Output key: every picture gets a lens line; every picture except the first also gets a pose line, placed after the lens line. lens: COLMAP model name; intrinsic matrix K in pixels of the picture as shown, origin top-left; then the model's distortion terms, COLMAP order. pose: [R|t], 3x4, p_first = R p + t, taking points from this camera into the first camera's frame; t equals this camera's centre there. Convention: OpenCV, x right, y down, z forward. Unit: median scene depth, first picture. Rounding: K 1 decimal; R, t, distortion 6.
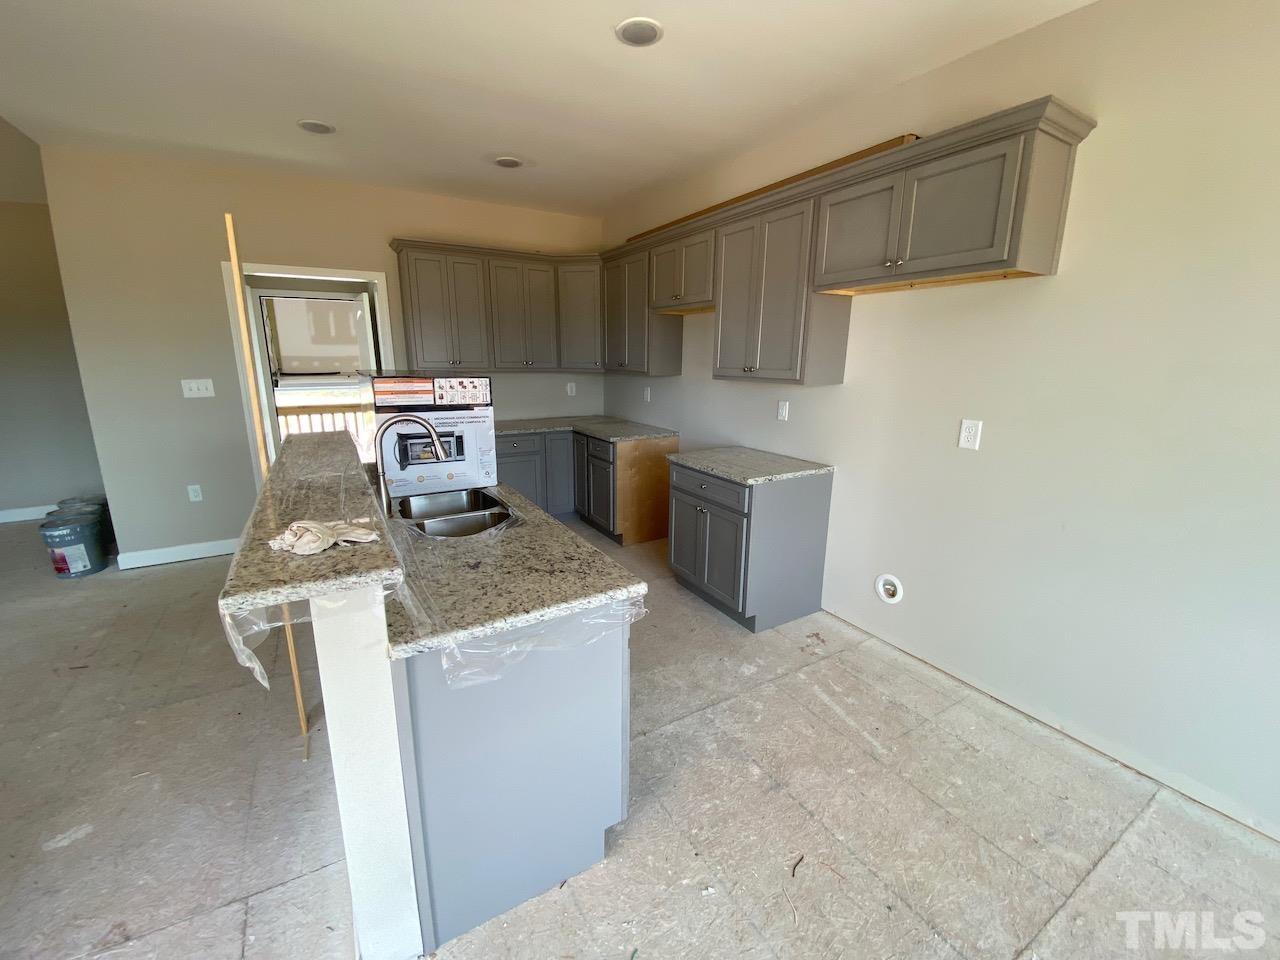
lens RADIAL K [[521.3, 0, 636.8], [0, 521.3, 478.7], [0, 0, 1]] dist [-0.000695, -0.000288]
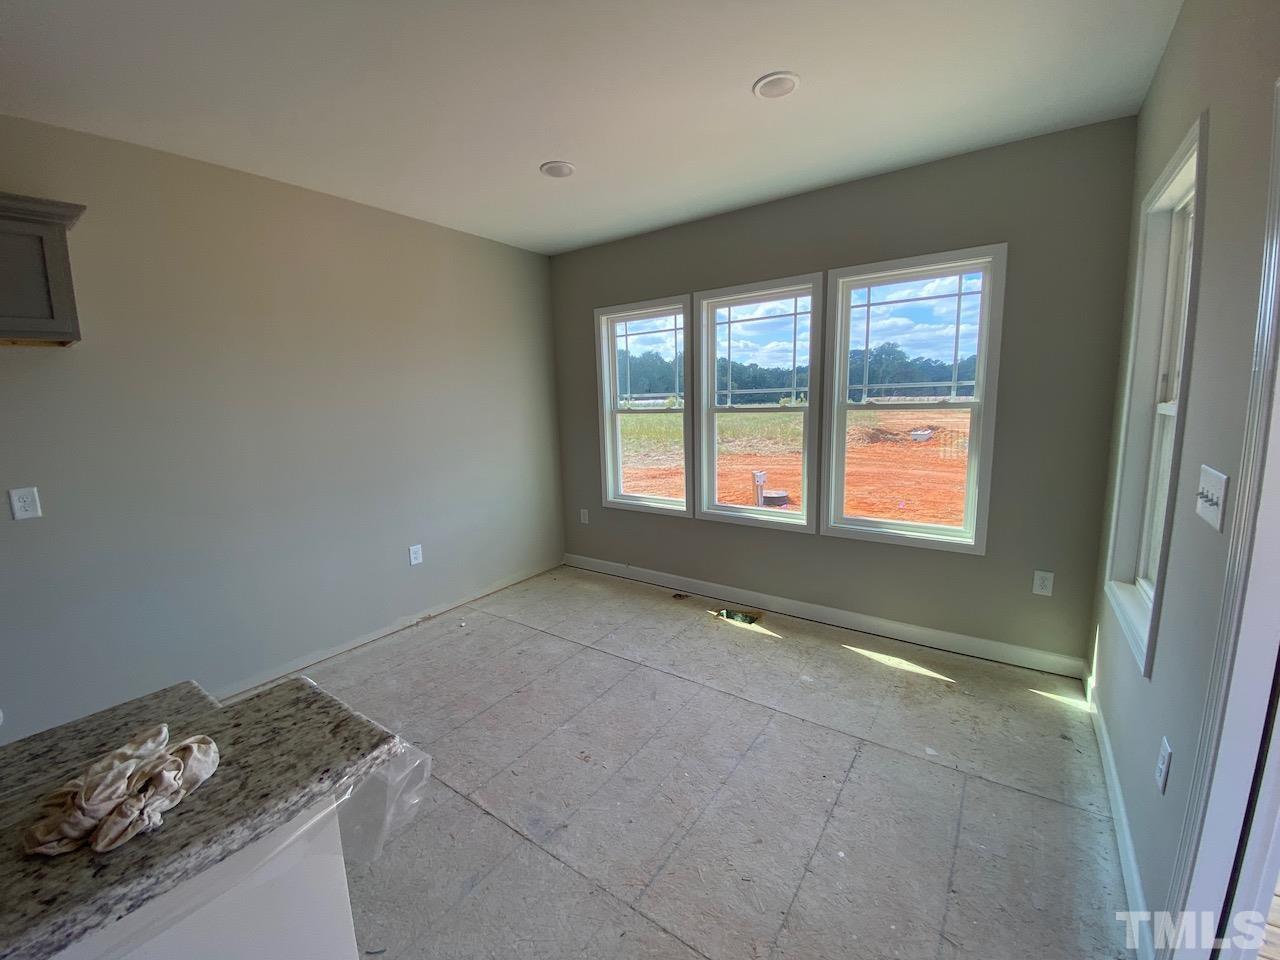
lens RADIAL K [[521.3, 0, 636.8], [0, 521.3, 478.7], [0, 0, 1]] dist [-0.000695, -0.000288]
pose [[-0.398541, -0.144654, 0.905671, -1.149707], [0.250356, 0.932823, 0.259160, -0.168217], [-0.882319, 0.330026, -0.335553, 0.594039]]
